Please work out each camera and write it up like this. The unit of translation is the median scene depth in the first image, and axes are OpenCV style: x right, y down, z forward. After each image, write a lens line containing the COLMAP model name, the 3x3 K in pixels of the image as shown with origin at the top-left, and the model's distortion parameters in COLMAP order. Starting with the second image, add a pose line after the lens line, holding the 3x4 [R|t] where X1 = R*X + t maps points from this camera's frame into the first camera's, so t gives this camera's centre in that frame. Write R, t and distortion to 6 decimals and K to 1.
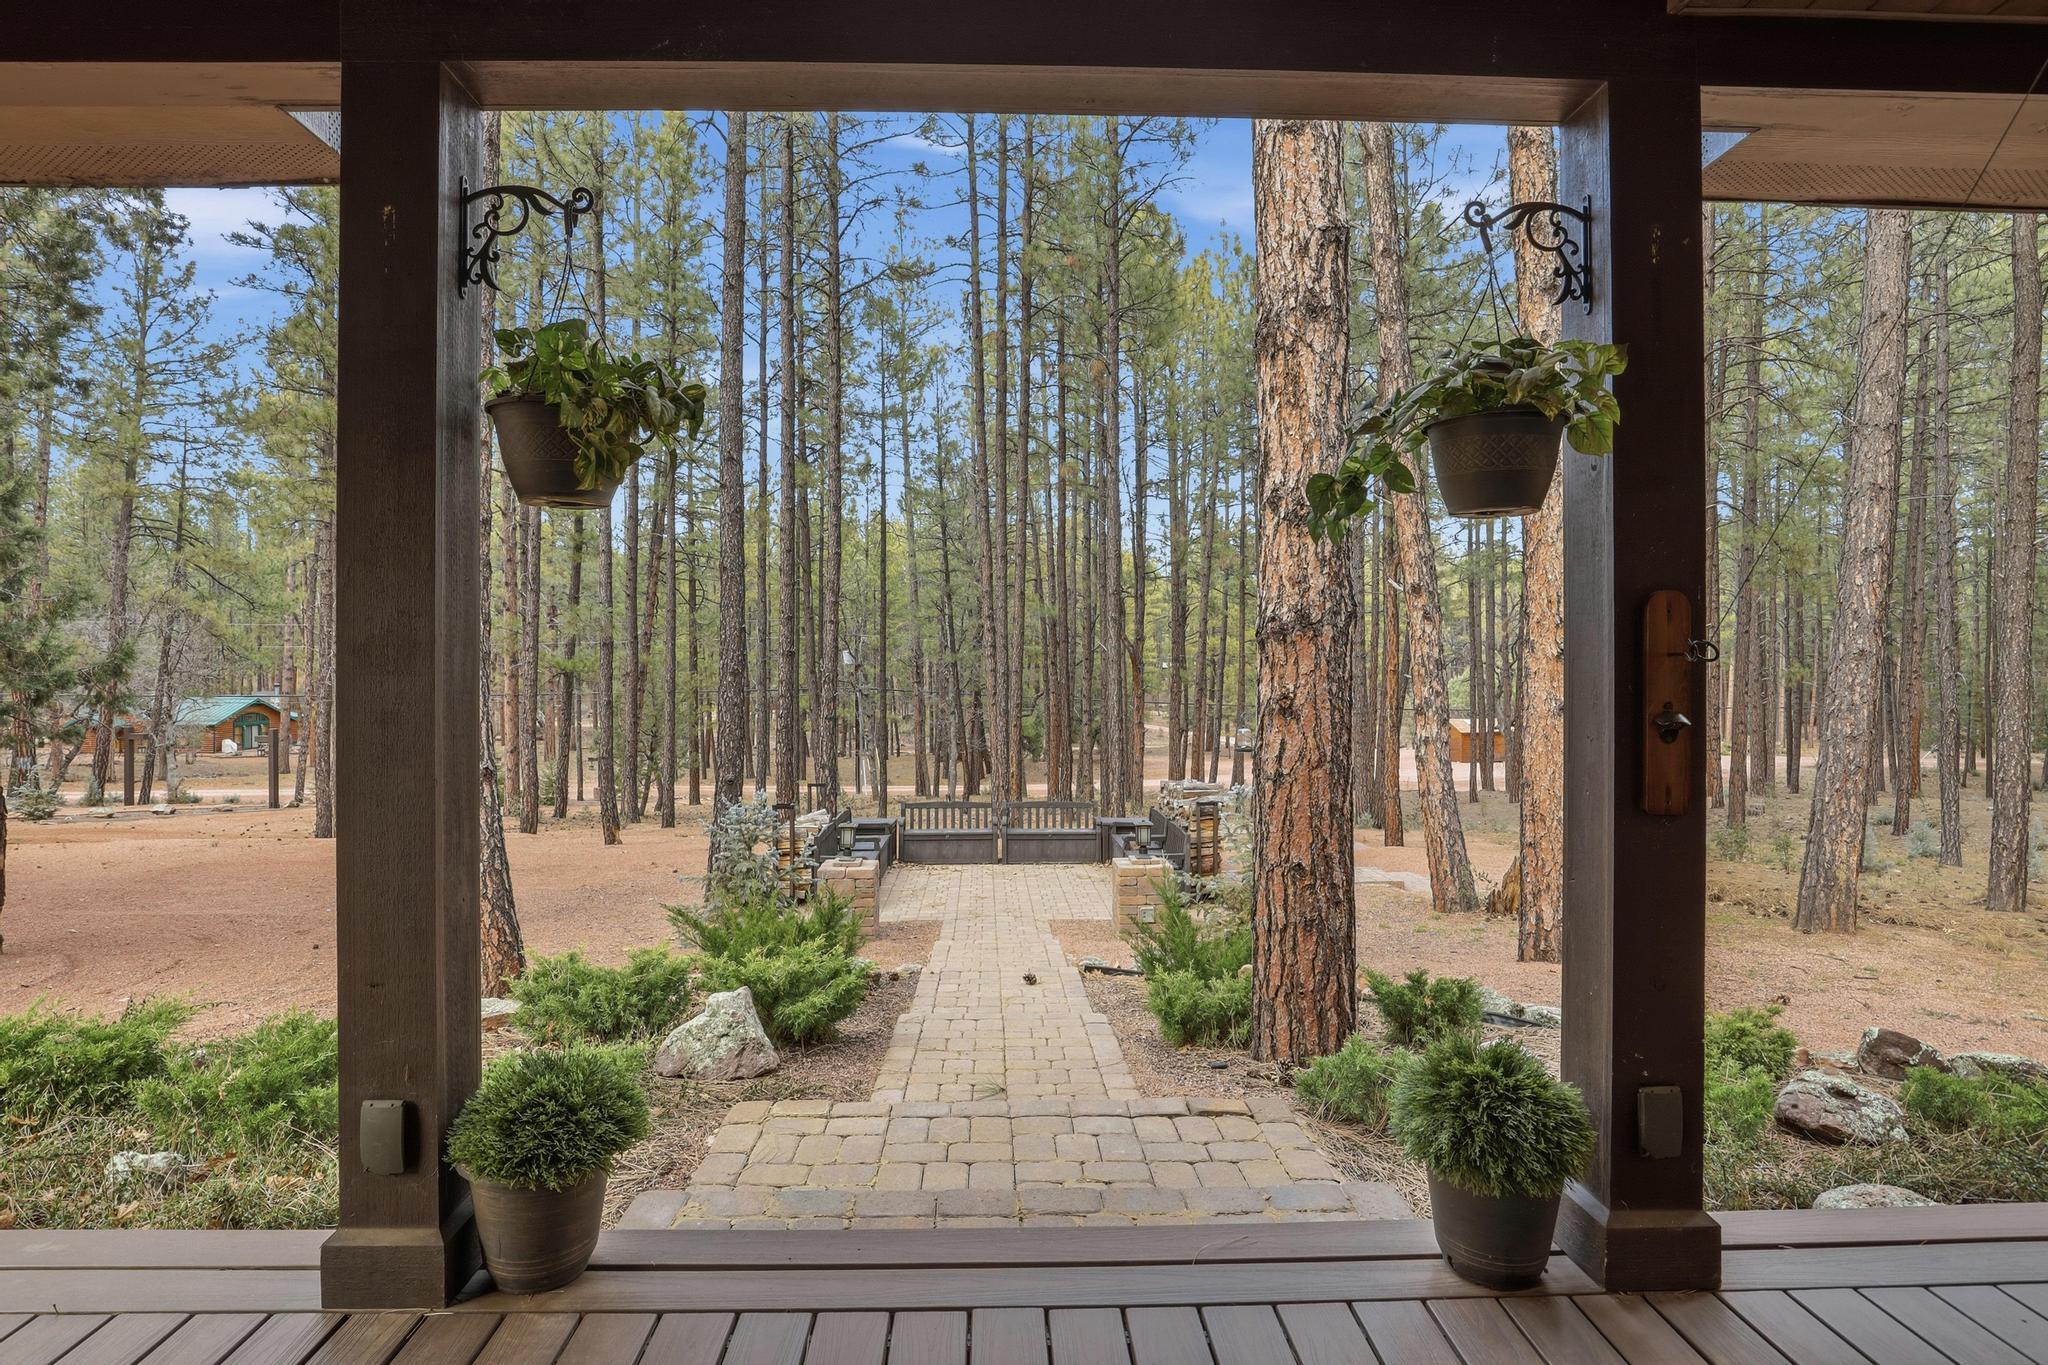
lens RADIAL K [[1129.0, 0, 1024.0], [0, 1129.0, 682.5], [0, 0, 1]] dist [-0.020700, -0.000271]
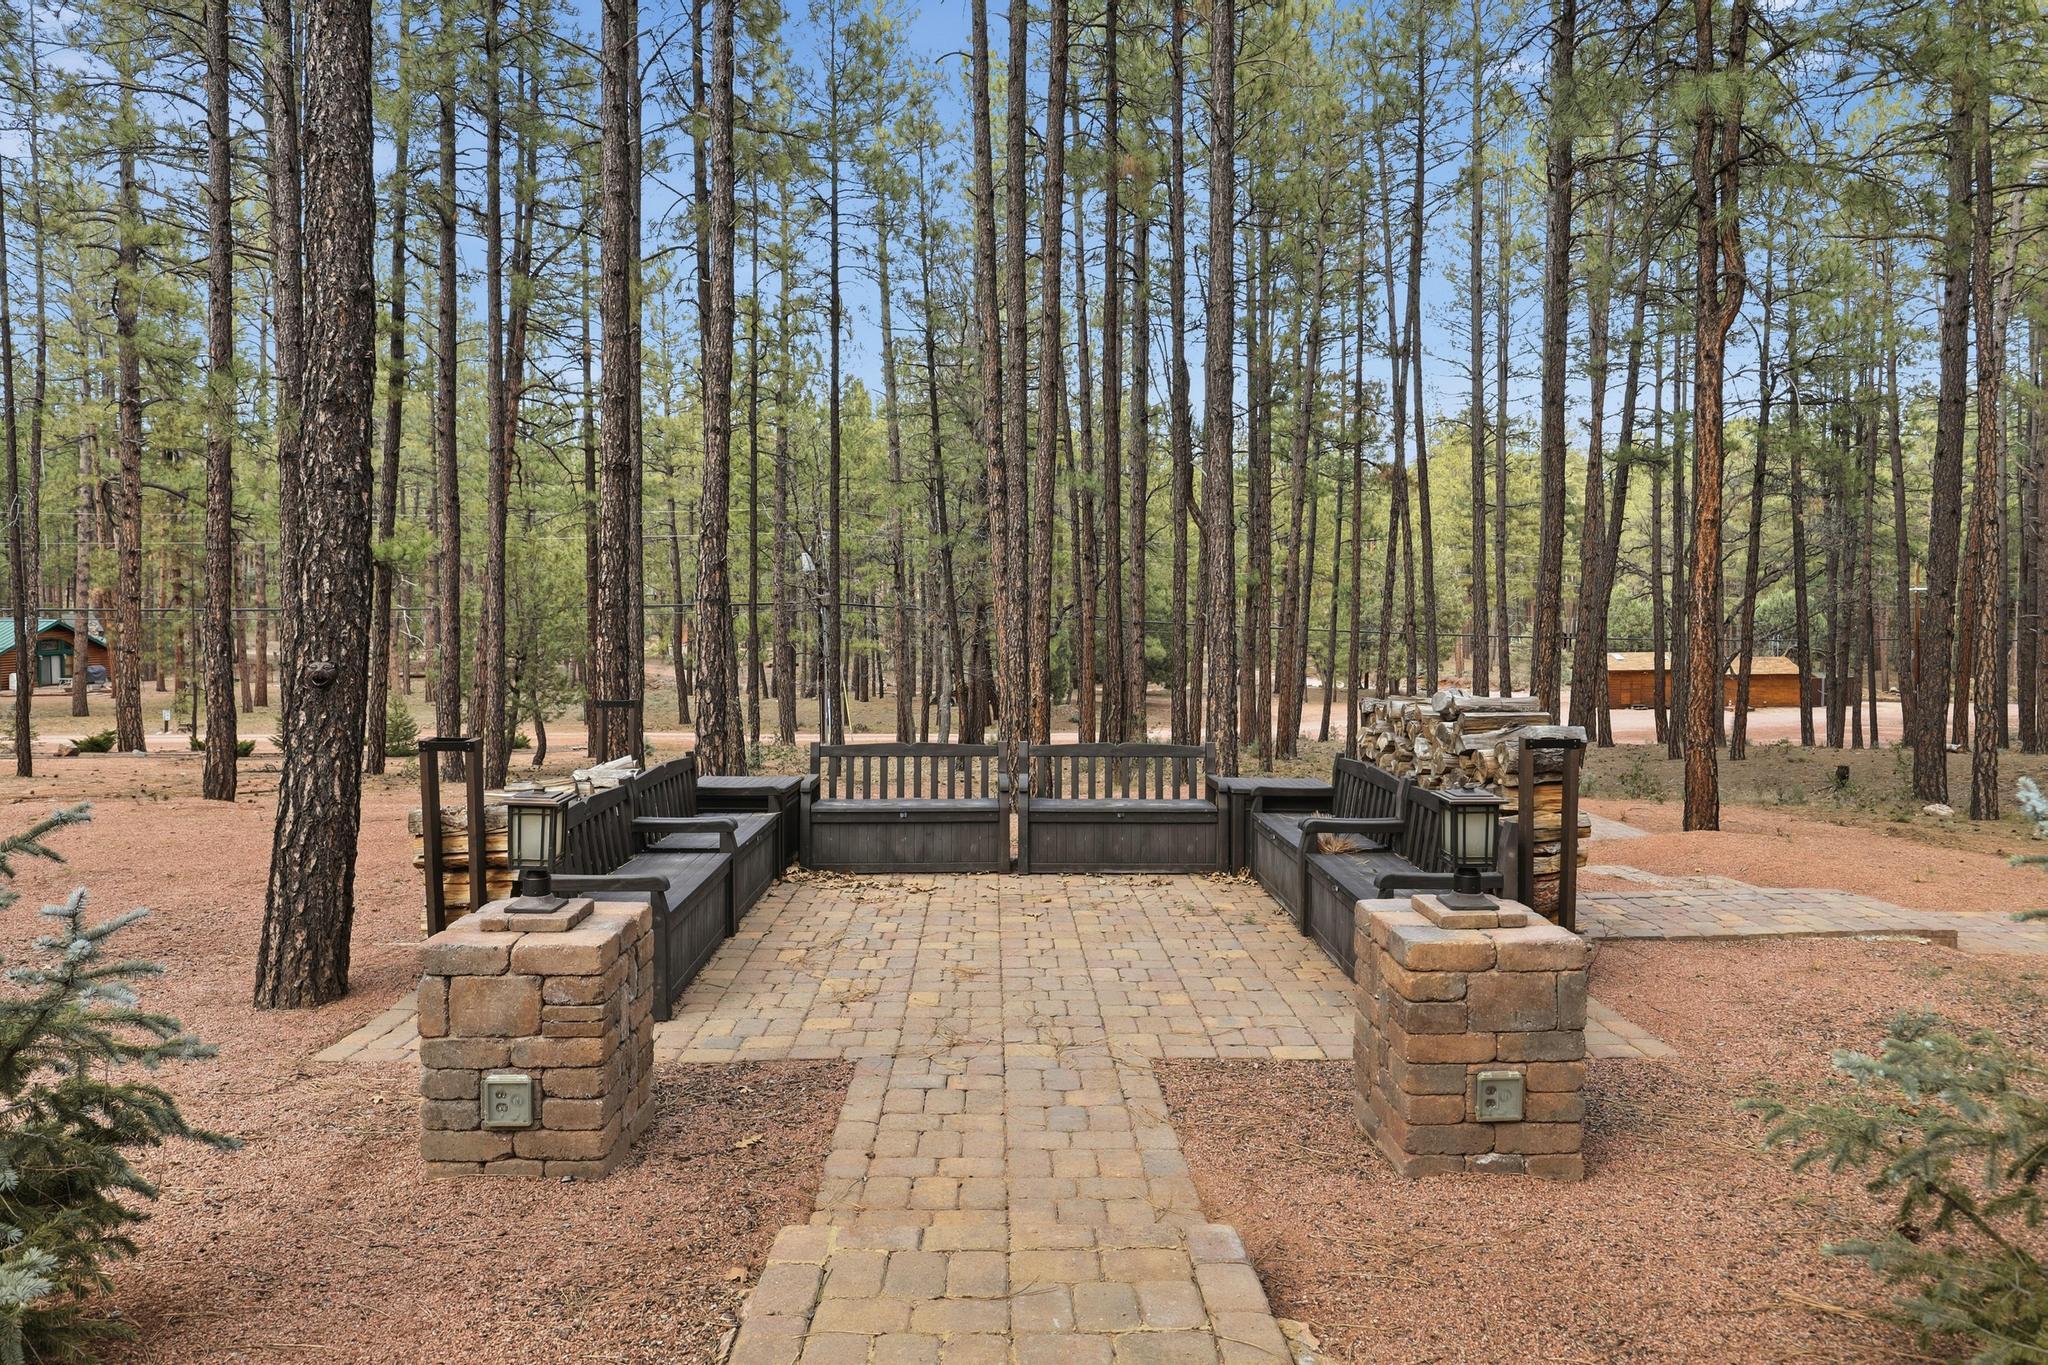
lens RADIAL K [[1225.6, 0, 1024.0], [0, 1225.6, 682.5], [0, 0, 1]] dist [0.000059, 0.000310]
pose [[0.999943, 0.004102, -0.009871, -0.012247], [-0.003683, 0.999105, 0.042146, 0.057758], [0.010035, -0.042108, 0.999063, 0.479437]]
